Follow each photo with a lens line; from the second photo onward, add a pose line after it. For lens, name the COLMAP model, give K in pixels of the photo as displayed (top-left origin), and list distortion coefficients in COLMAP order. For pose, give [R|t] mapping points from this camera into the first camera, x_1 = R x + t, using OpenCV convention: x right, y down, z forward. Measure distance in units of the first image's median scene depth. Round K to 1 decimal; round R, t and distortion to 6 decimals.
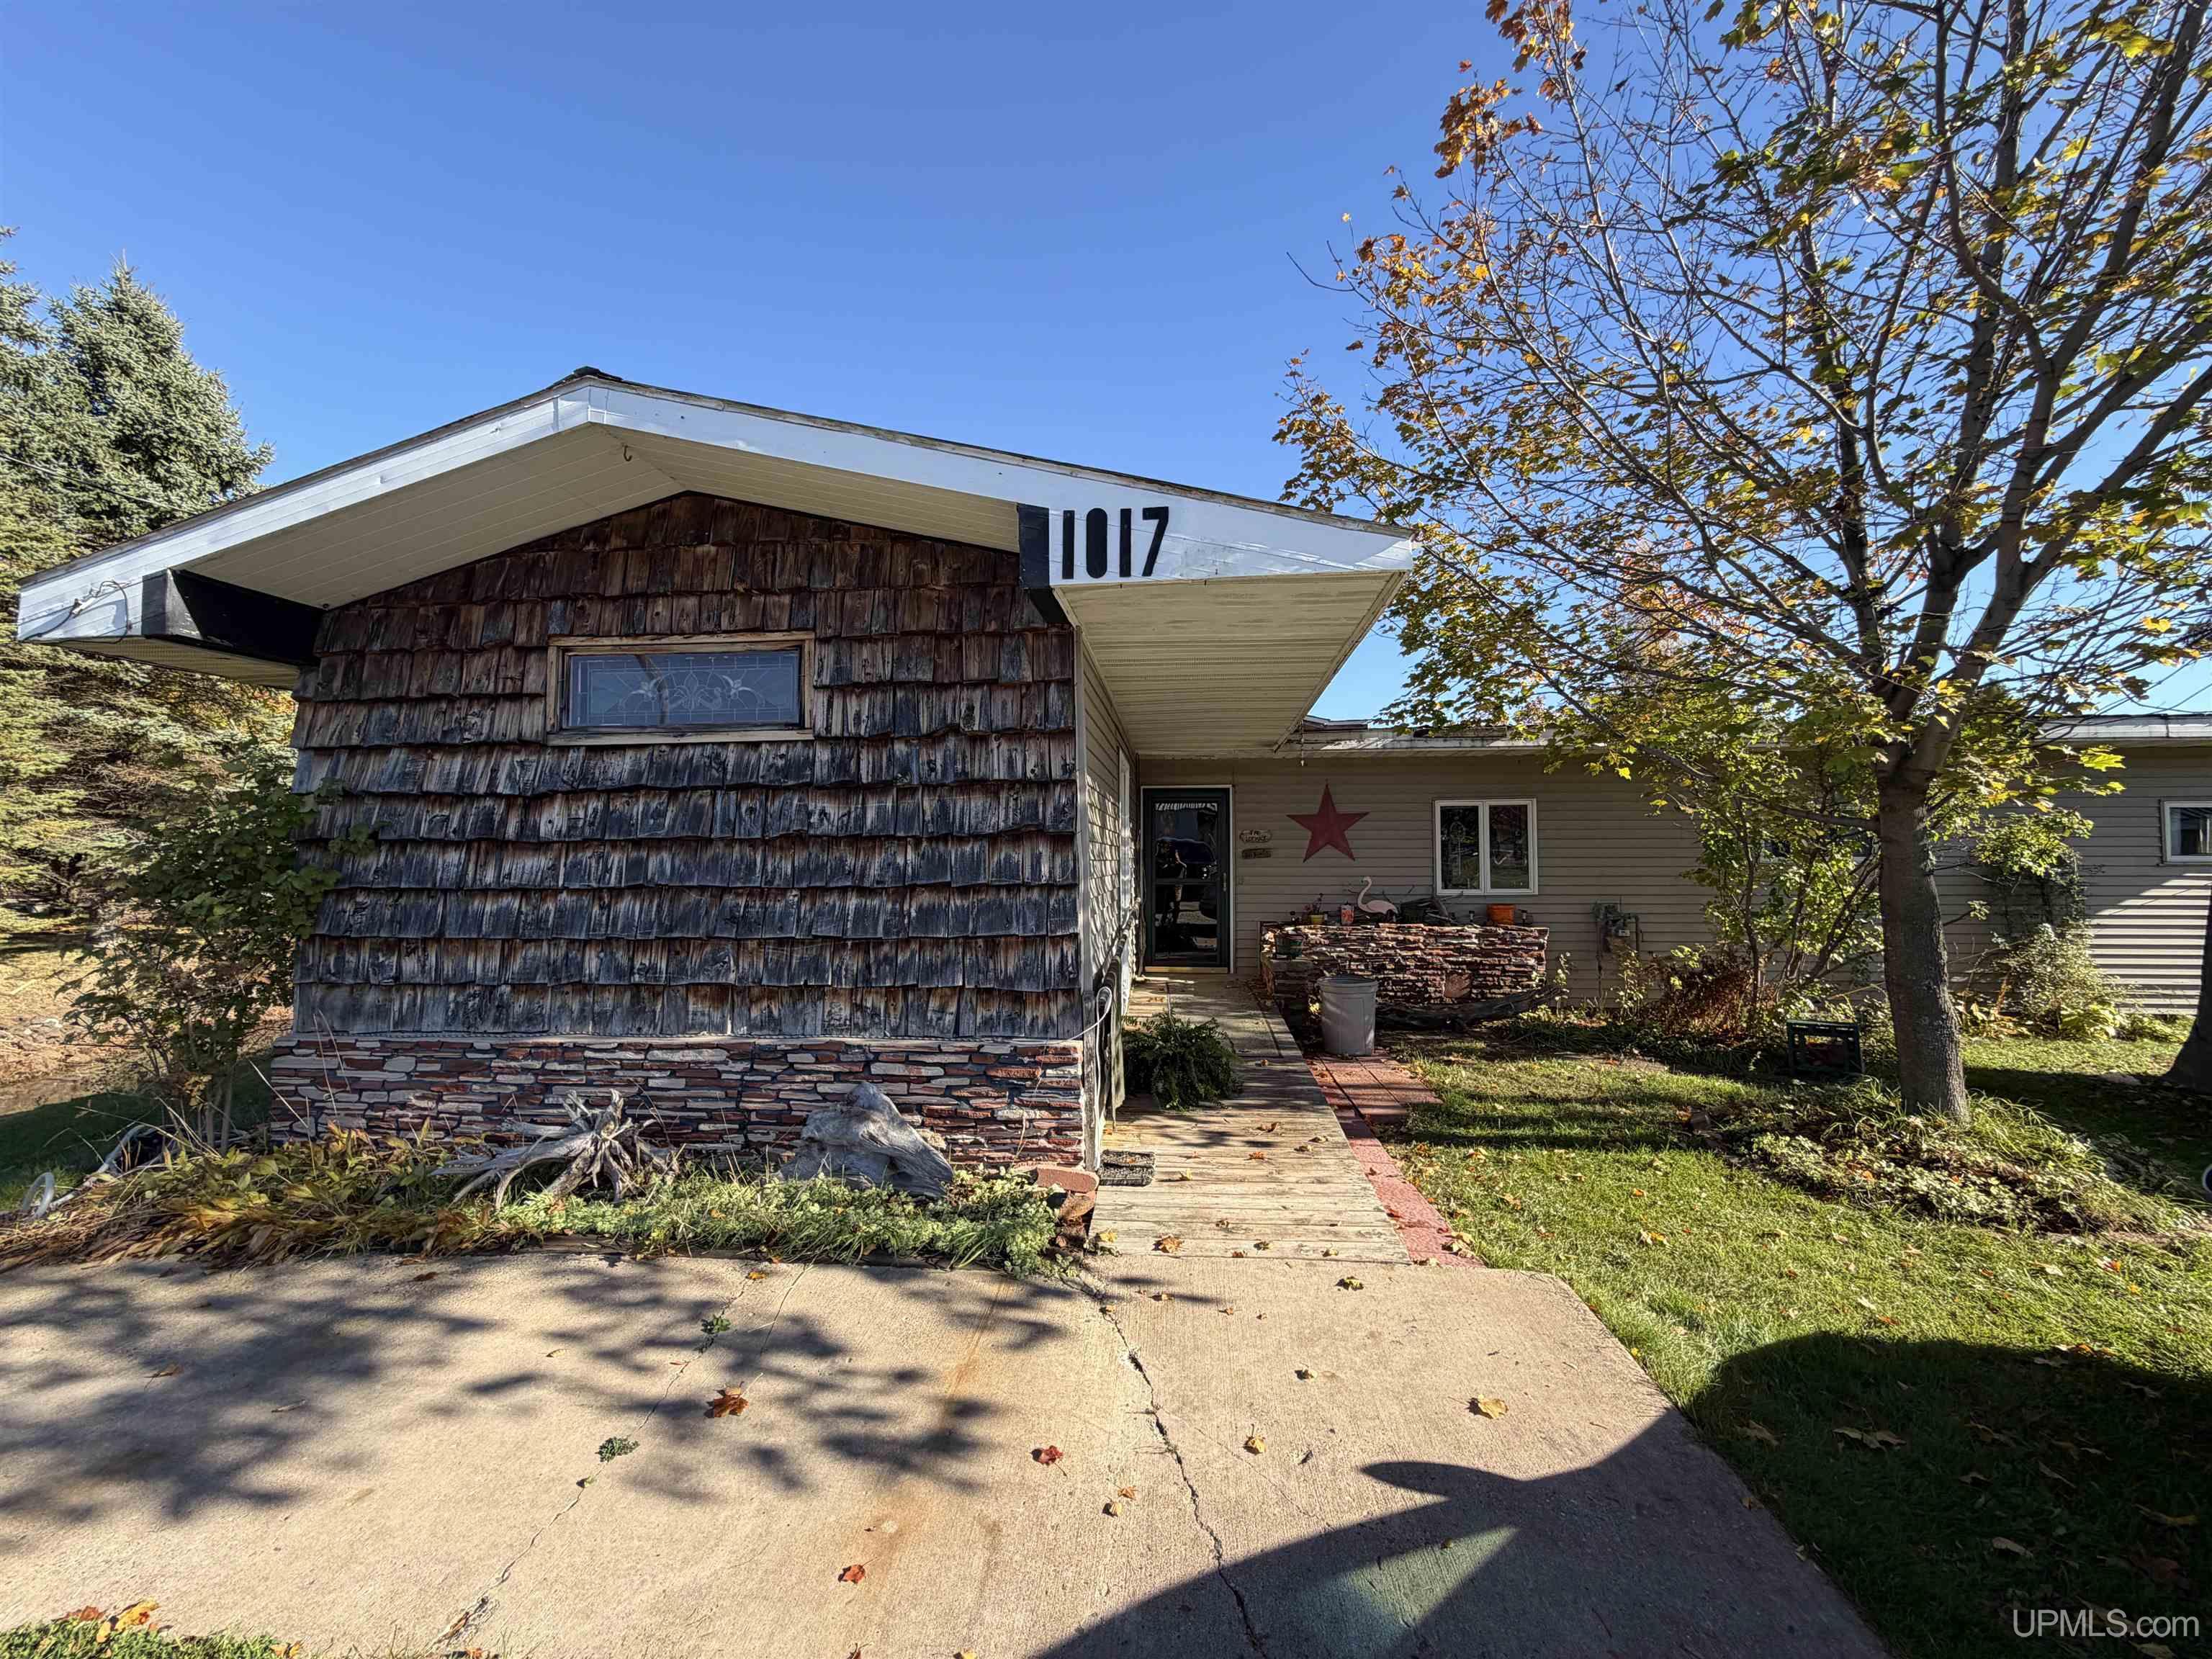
lens RADIAL K [[866.4, 0, 1101.5], [0, 866.4, 816.3], [0, 0, 1]] dist [-0.008074, 0.000001]
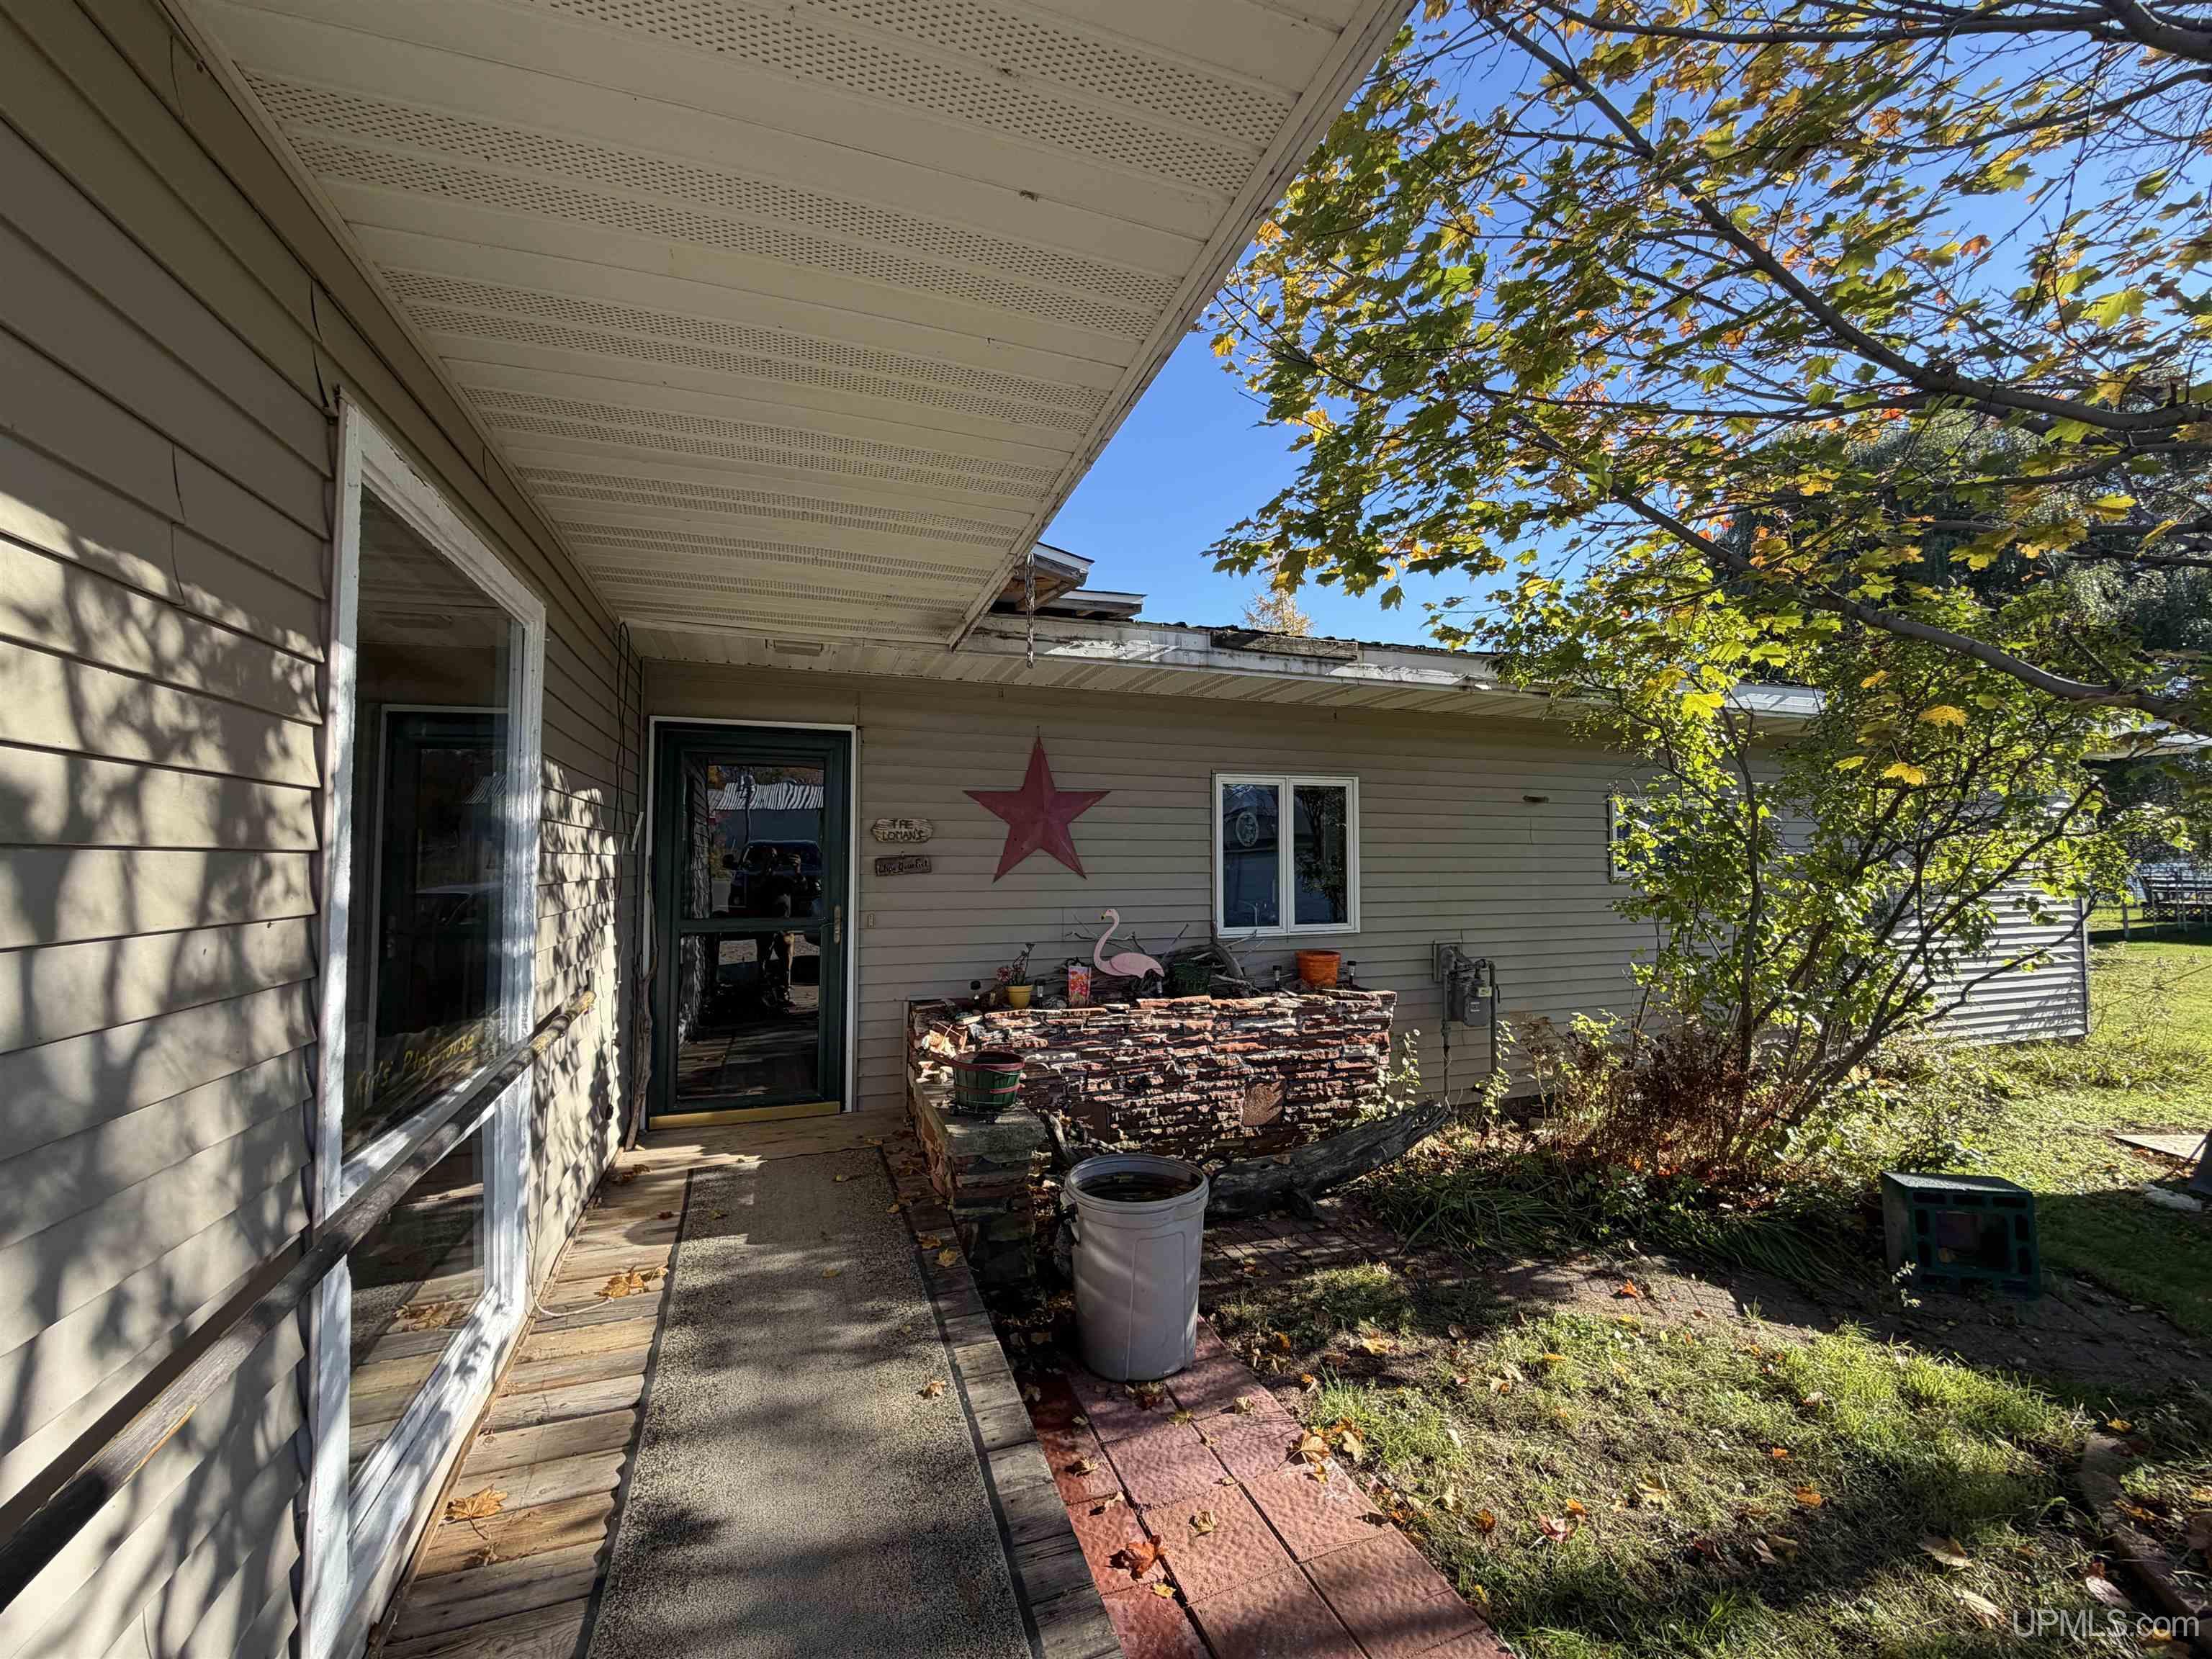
lens RADIAL K [[866.4, 0, 1088.9], [0, 866.4, 825.3], [0, 0, 1]] dist [-0.008074, 0.000001]
pose [[0.912220, 0.019761, 0.409224, 0.077762], [-0.022571, 0.999743, 0.002037, 0.017991], [-0.409079, -0.011095, 0.912432, 0.543238]]
